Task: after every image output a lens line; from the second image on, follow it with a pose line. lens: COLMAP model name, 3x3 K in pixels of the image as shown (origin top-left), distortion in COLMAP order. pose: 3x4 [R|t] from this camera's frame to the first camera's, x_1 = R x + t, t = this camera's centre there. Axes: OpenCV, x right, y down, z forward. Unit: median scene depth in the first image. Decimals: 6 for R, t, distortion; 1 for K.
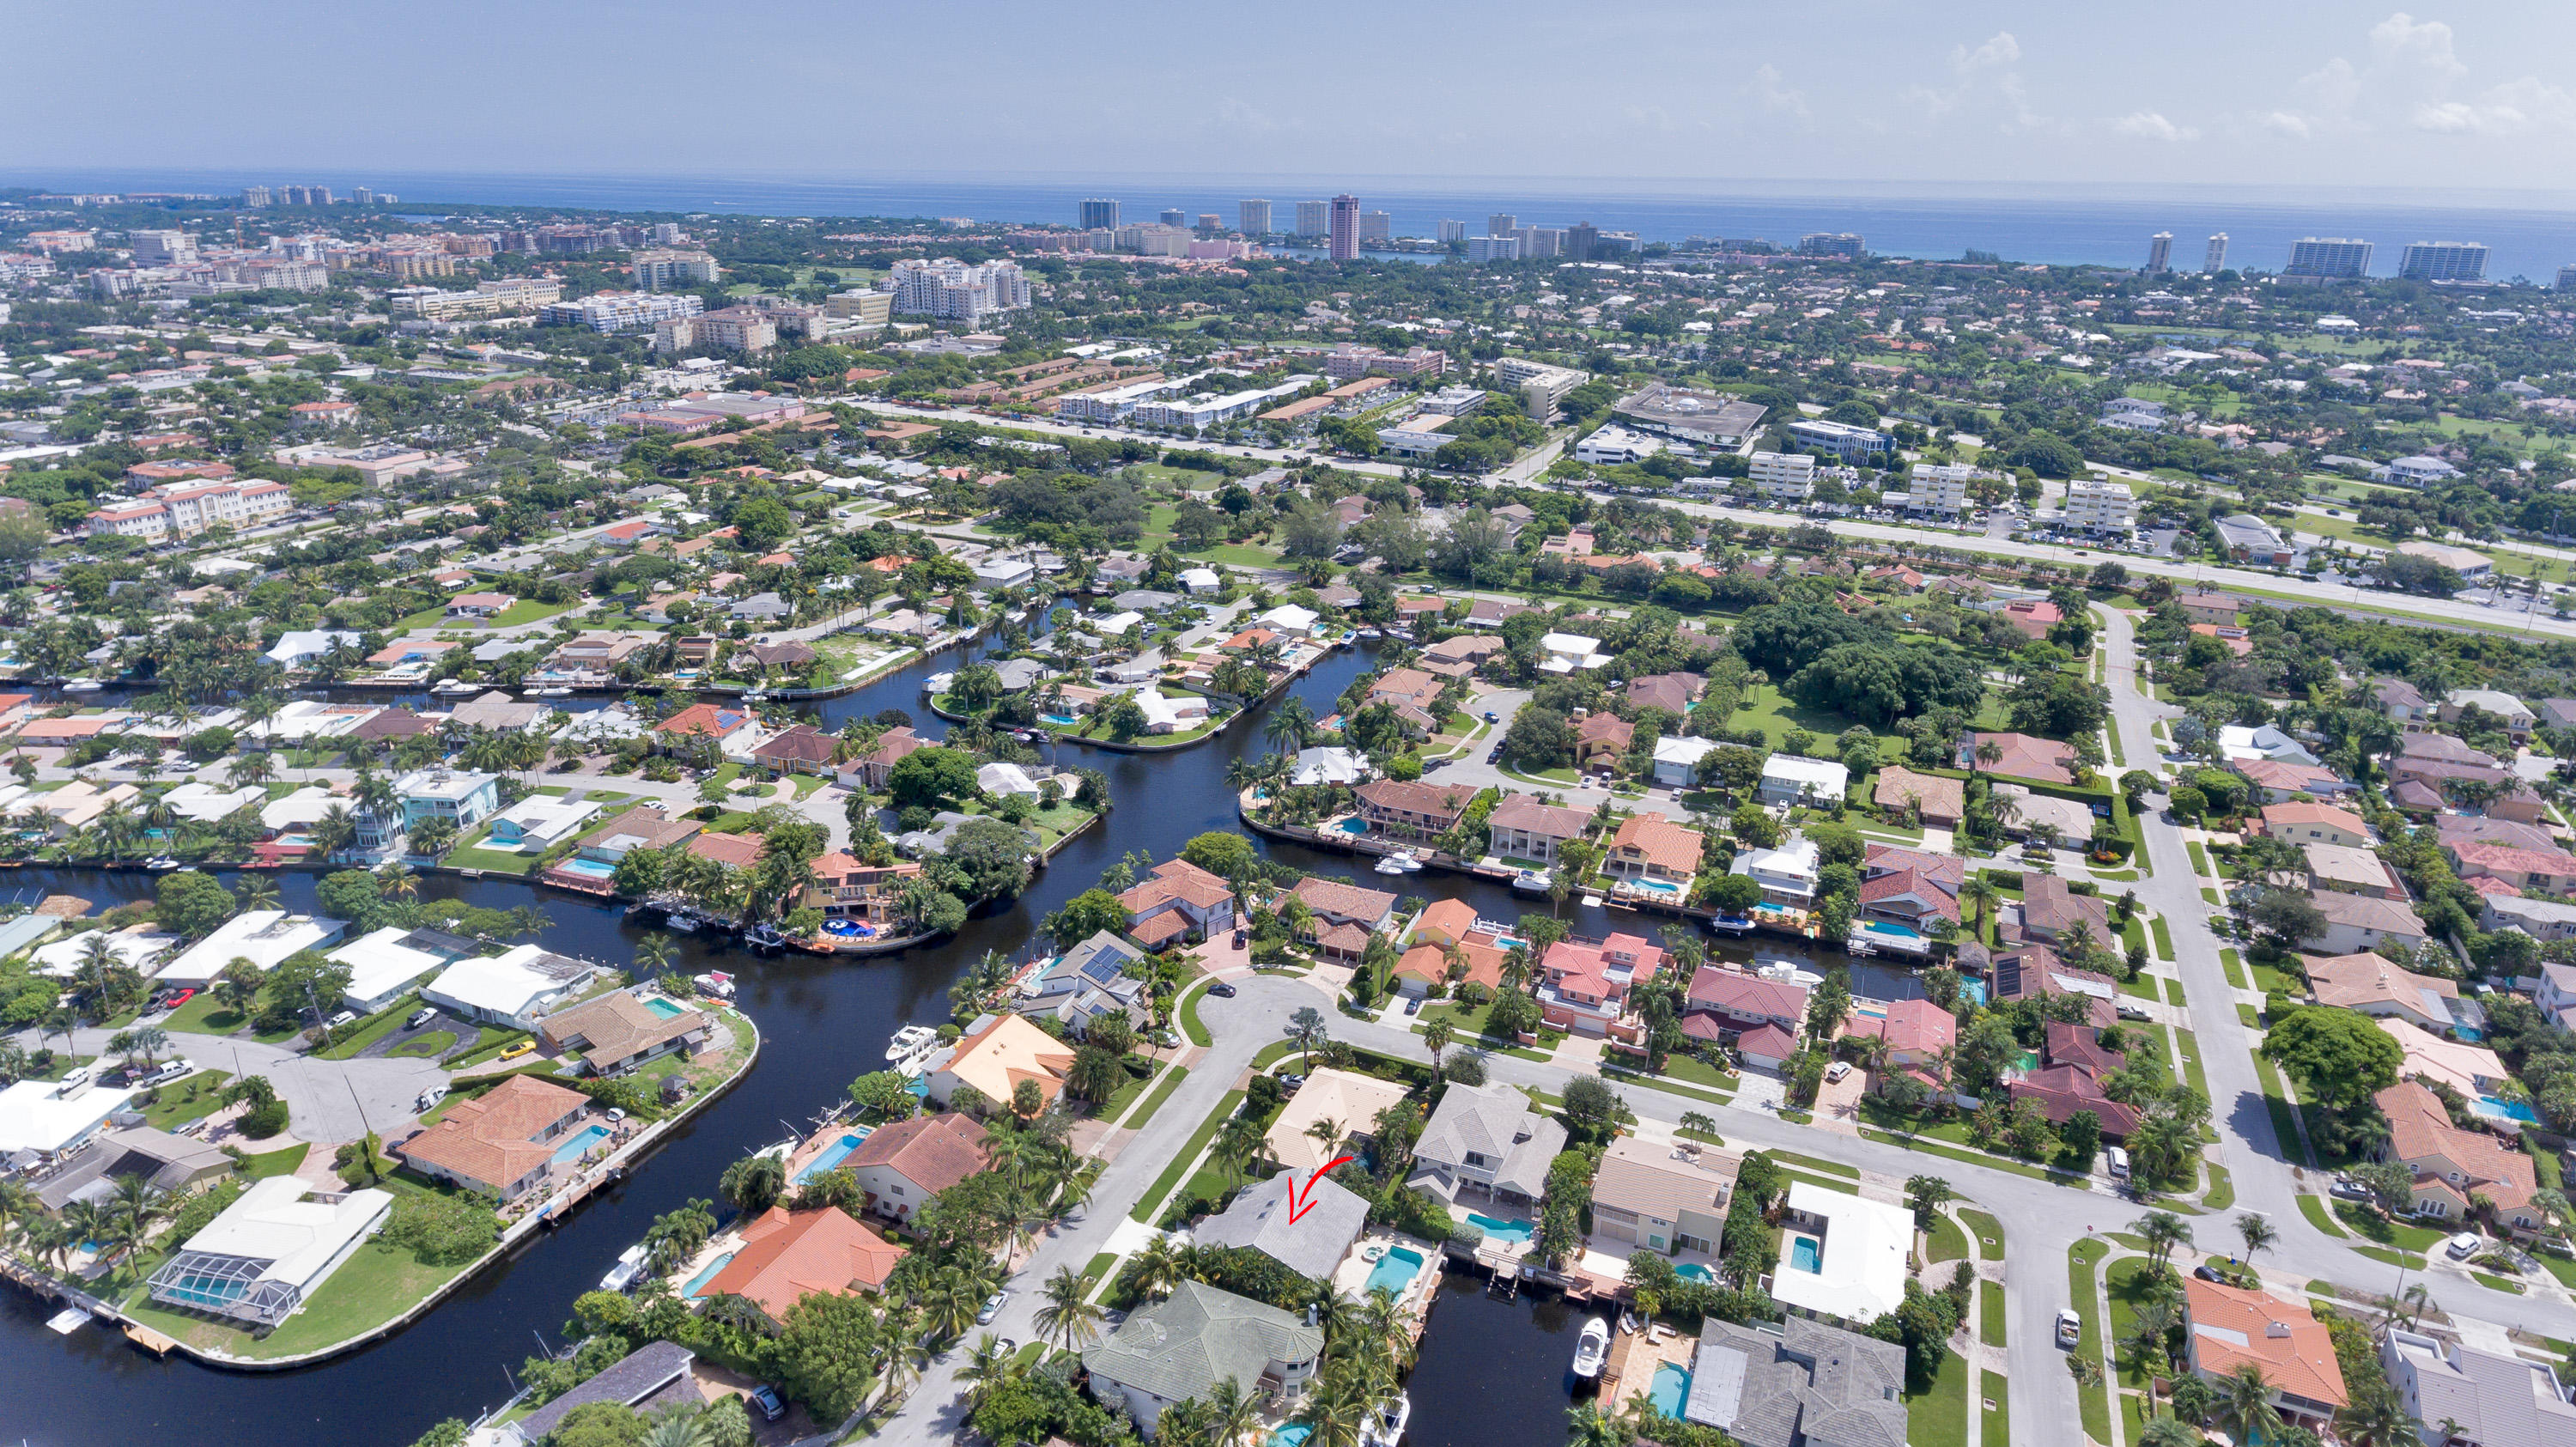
lens RADIAL K [[1510.2, 0, 1283.2], [0, 1510.2, 712.3], [0, 0, 1]] dist [0.001550, -0.004811]
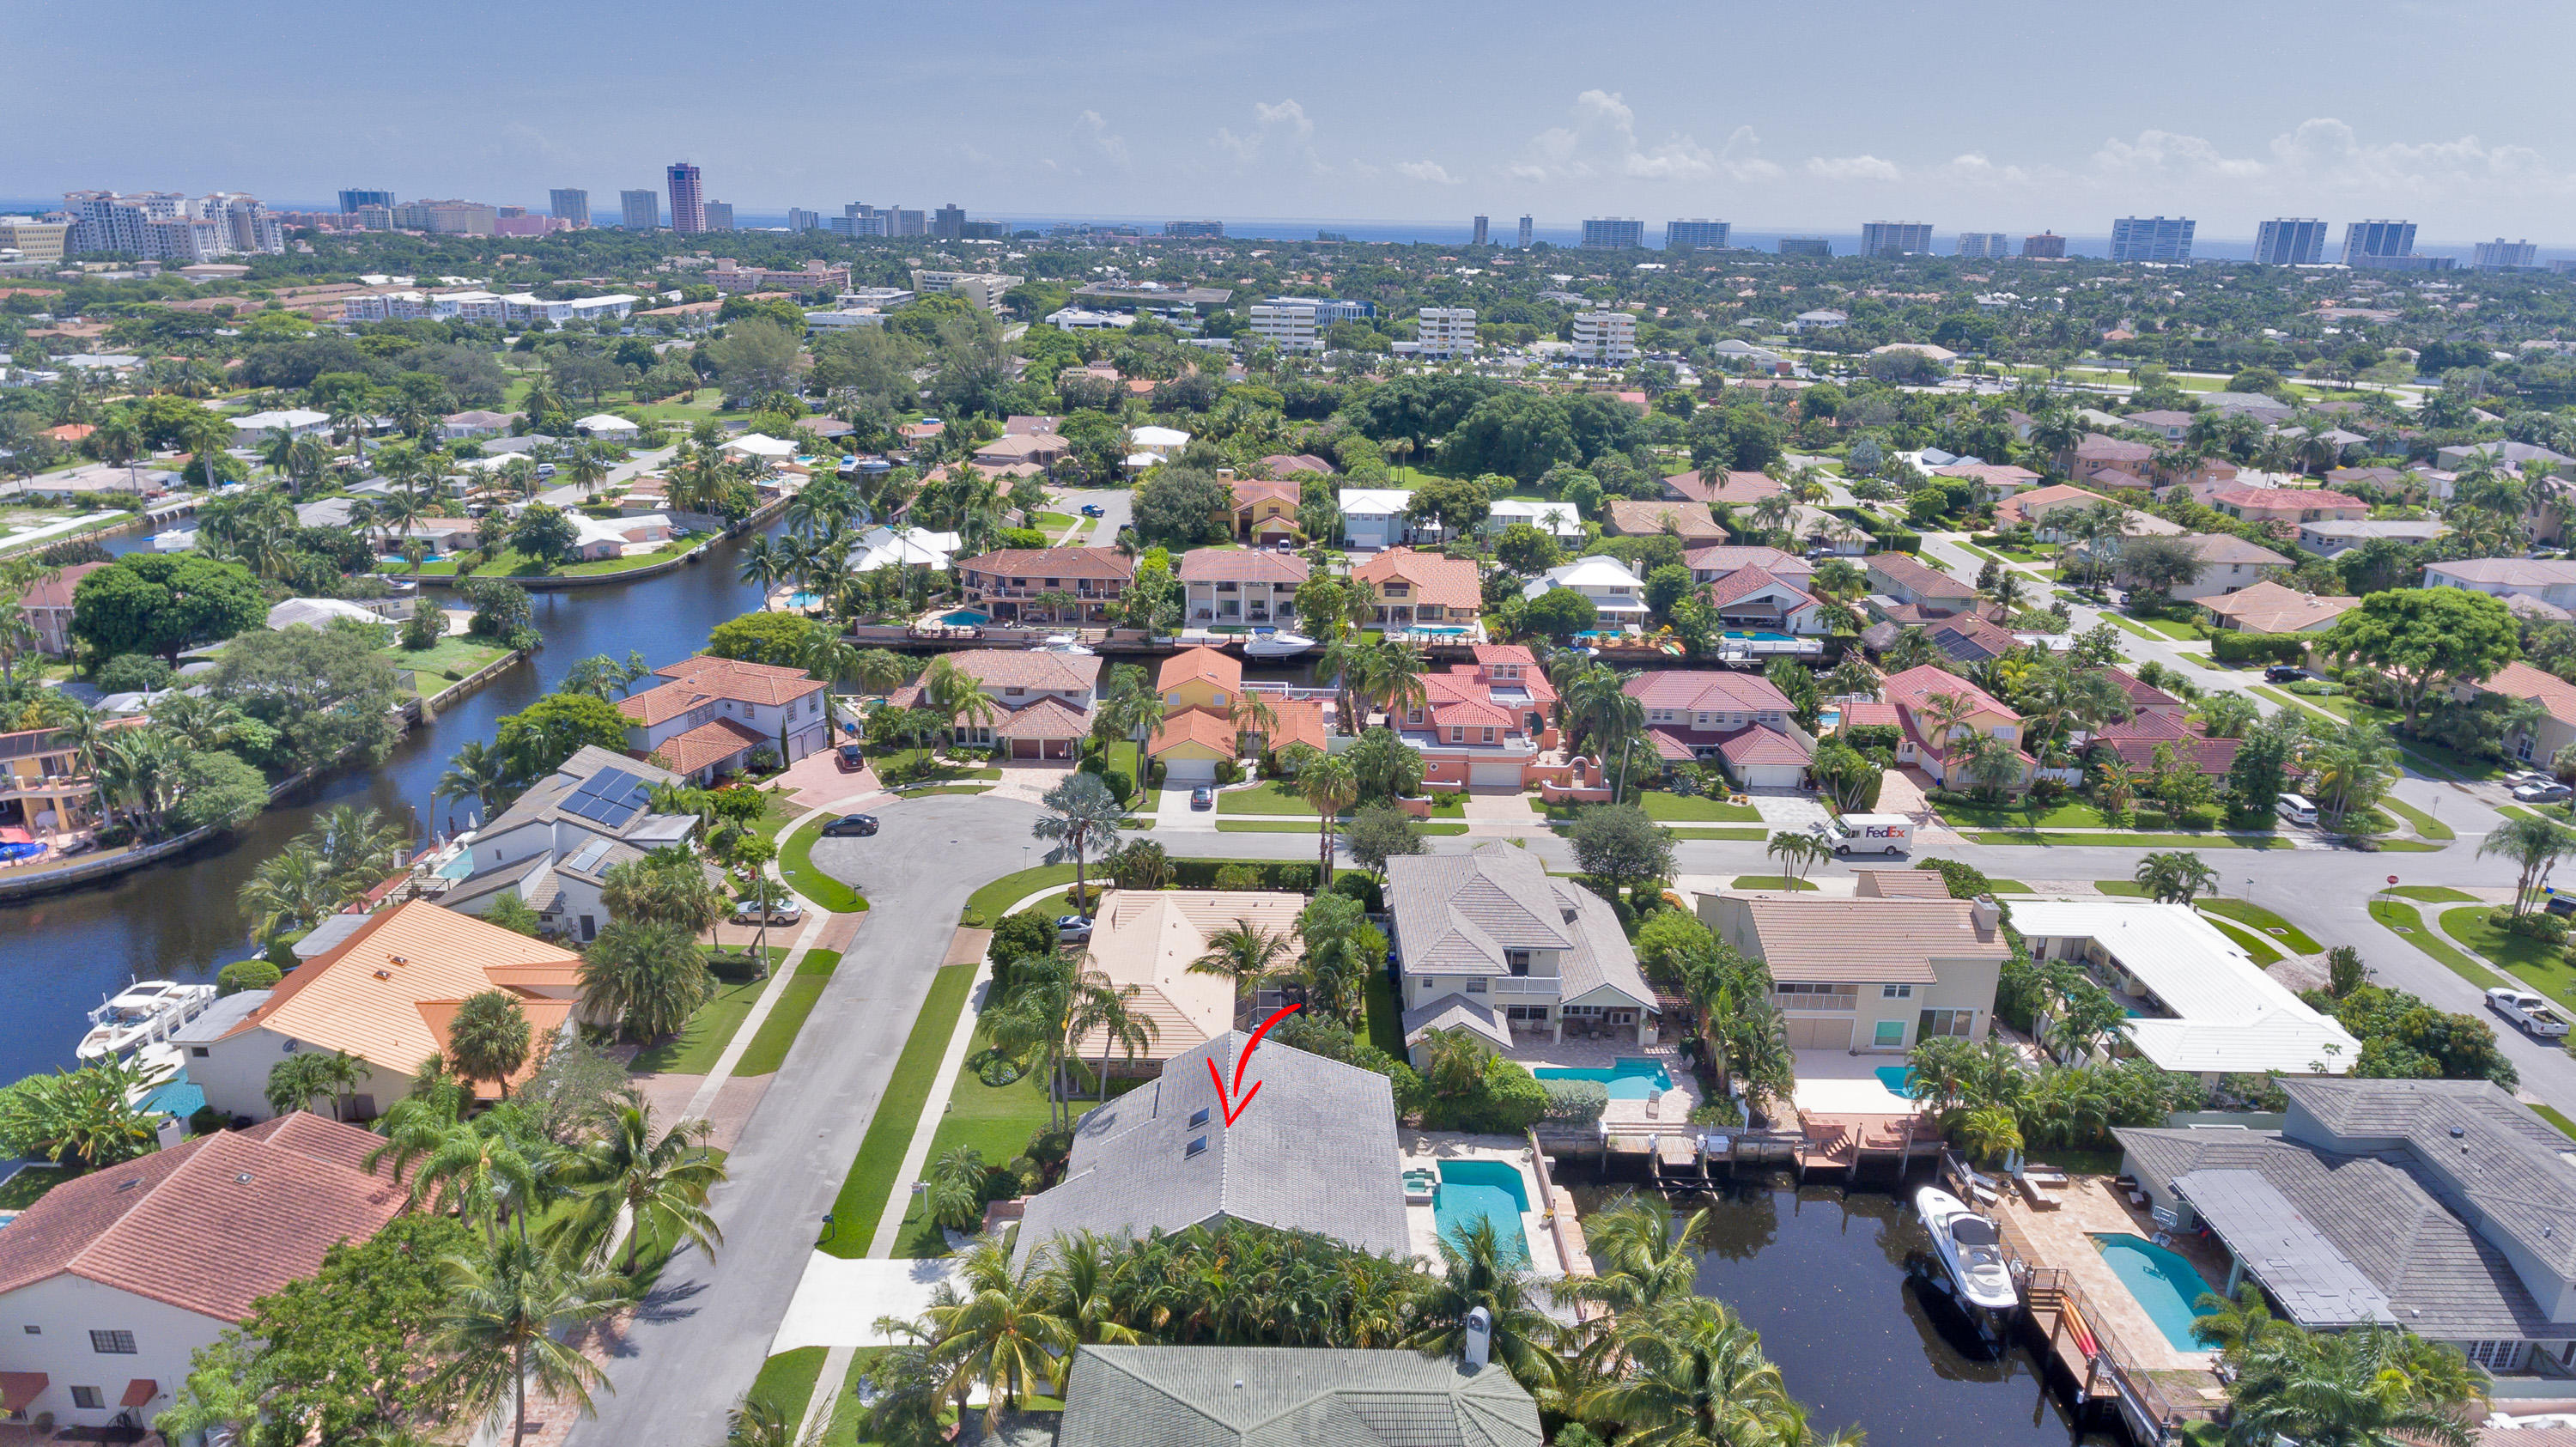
lens RADIAL K [[1510.2, 0, 1278.1], [0, 1510.2, 717.4], [0, 0, 1]] dist [0.001550, -0.004811]
pose [[0.917796, -0.121064, 0.378145, -0.106897], [0.128533, 0.991690, 0.005531, 0.176661], [-0.375672, 0.043528, 0.925730, 0.492734]]
